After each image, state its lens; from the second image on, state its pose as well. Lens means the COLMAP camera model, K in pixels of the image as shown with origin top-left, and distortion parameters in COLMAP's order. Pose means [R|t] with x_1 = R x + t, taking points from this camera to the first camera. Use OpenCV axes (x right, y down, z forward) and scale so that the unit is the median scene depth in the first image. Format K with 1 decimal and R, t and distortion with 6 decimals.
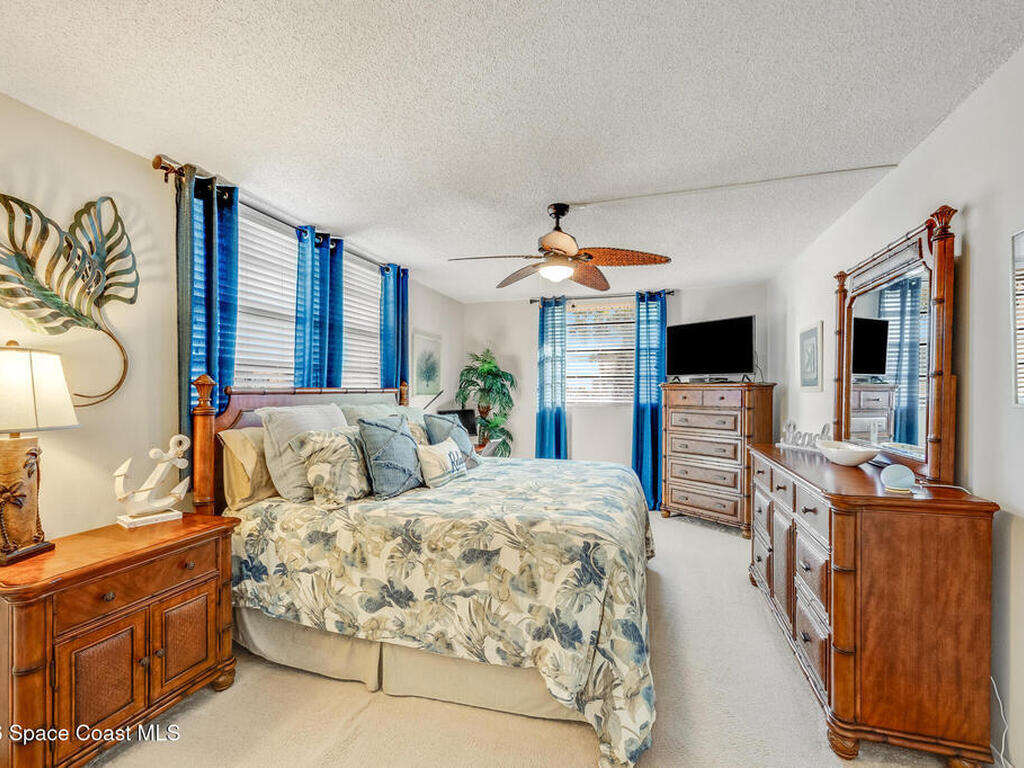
lens RADIAL K [[460.2, 0, 519.9], [0, 460.2, 389.7], [0, 0, 1]] dist [0.003296, -0.002108]
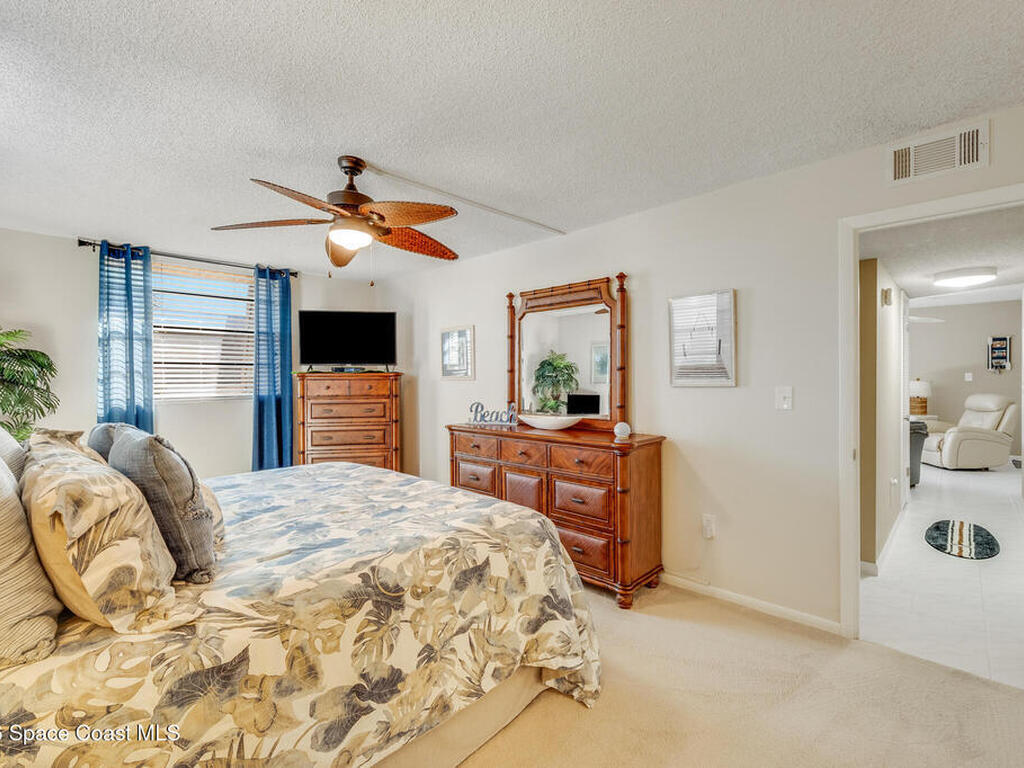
lens RADIAL K [[460.2, 0, 509.2], [0, 460.2, 377.3], [0, 0, 1]] dist [0.003296, -0.002108]
pose [[0.472617, -0.001331, 0.881267, -0.654607], [0.007121, 0.999972, -0.002308, 0.001038], [-0.881239, 0.007366, 0.472613, 0.444044]]
